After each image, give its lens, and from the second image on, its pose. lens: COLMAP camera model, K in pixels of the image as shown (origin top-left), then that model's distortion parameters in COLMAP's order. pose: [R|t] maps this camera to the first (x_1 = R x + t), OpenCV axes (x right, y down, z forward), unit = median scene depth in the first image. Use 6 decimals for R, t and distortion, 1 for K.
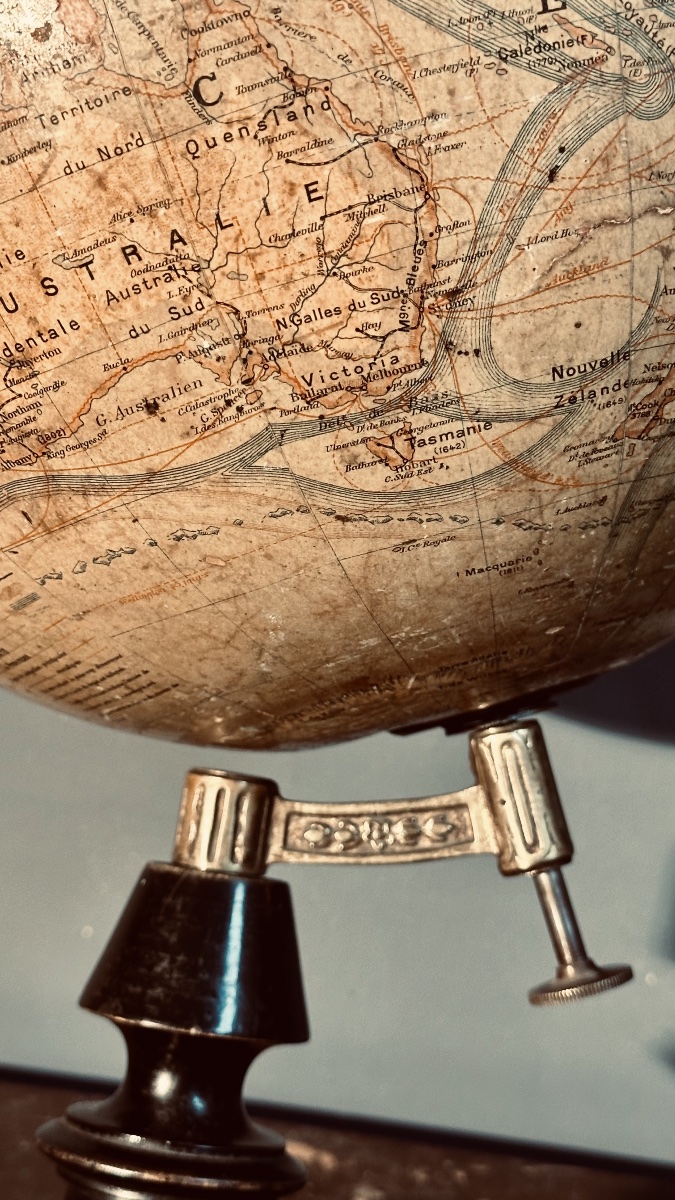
lens RADIAL K [[1911.9, 0, 337.6], [0, 1911.9, 600.7], [0, 0, 1]] dist [0.055883, 0.000000]
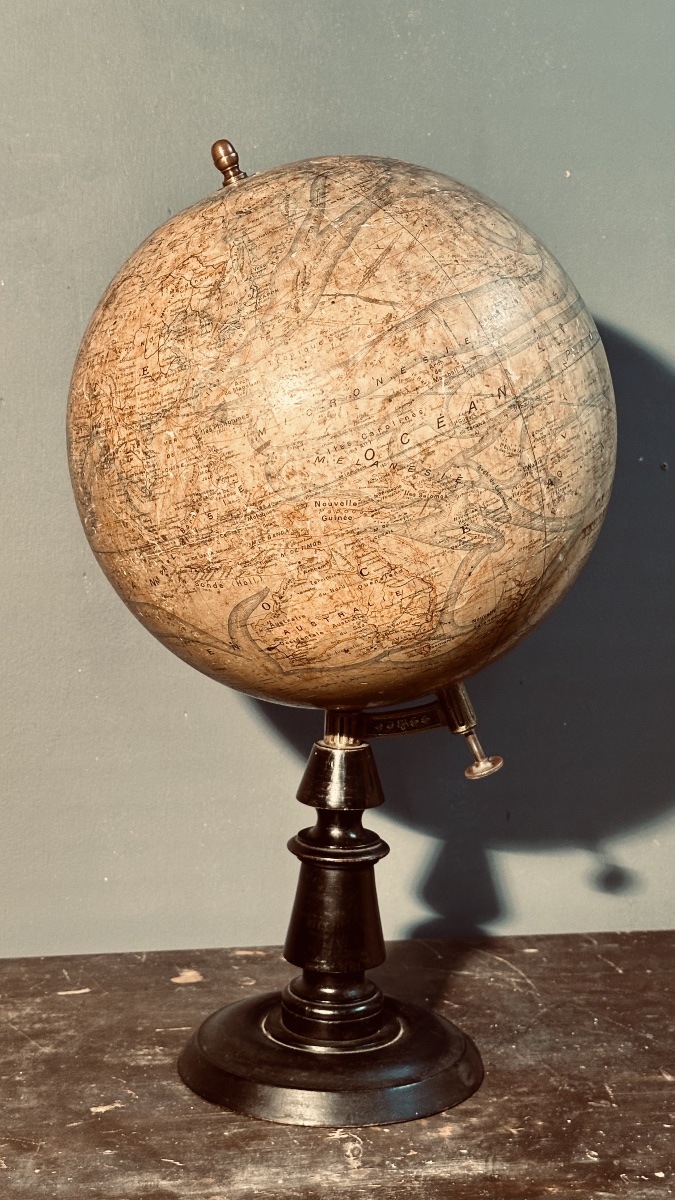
lens RADIAL K [[1911.9, 0, 337.5], [0, 1911.9, 599.7], [0, 0, 1]] dist [0.055883, 0.000000]
pose [[0.985253, -0.140999, 0.096931, -0.418110], [0.112586, 0.960825, 0.253259, -1.009734], [-0.128843, -0.238611, 0.962530, -2.039816]]
